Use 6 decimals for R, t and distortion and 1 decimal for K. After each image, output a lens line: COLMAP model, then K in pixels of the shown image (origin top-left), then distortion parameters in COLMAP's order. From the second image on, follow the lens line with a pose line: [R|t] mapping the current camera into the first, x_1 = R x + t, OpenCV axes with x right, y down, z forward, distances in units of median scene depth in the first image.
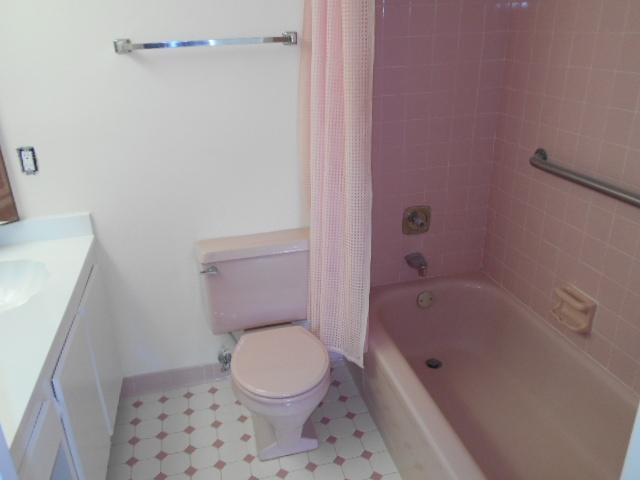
lens RADIAL K [[511.1, 0, 314.8], [0, 511.1, 244.0], [0, 0, 1]] dist [-0.033451, 0.053318]
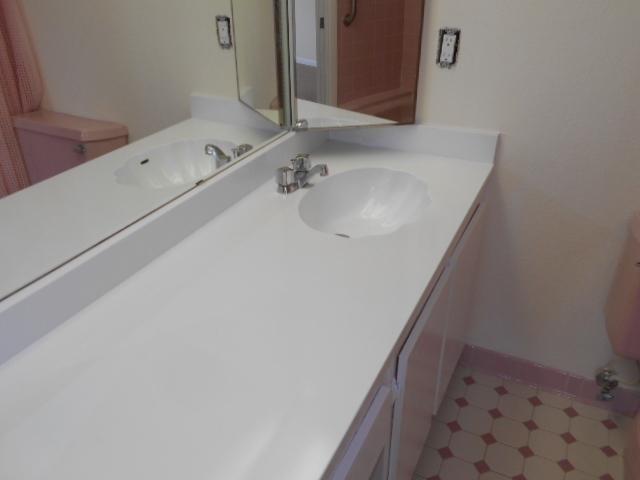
lens RADIAL K [[511.1, 0, 319.0], [0, 511.1, 237.3], [0, 0, 1]] dist [-0.033451, 0.053318]
pose [[0.757584, 0.329618, -0.563400, -0.165954], [-0.257089, 0.944042, 0.206614, -0.003986], [0.599977, -0.011683, 0.799932, 0.240230]]
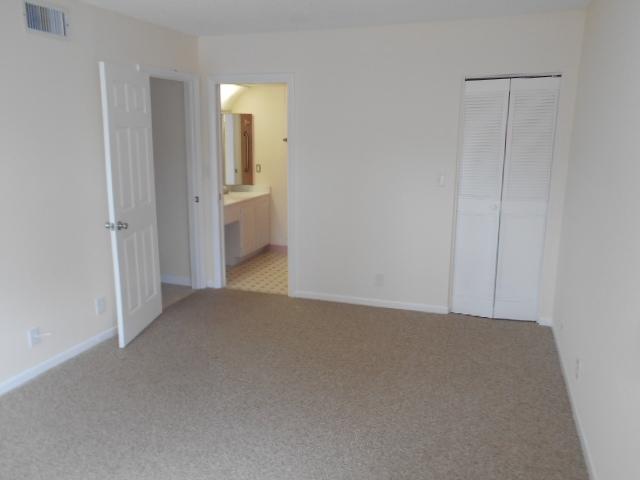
lens RADIAL K [[511.1, 0, 319.9], [0, 511.1, 240.2], [0, 0, 1]] dist [-0.033451, 0.053318]
pose [[0.836638, 0.120664, -0.534300, 1.637120], [-0.222611, 0.966149, -0.130386, 0.637658], [0.500481, 0.228027, 0.835178, -1.544075]]
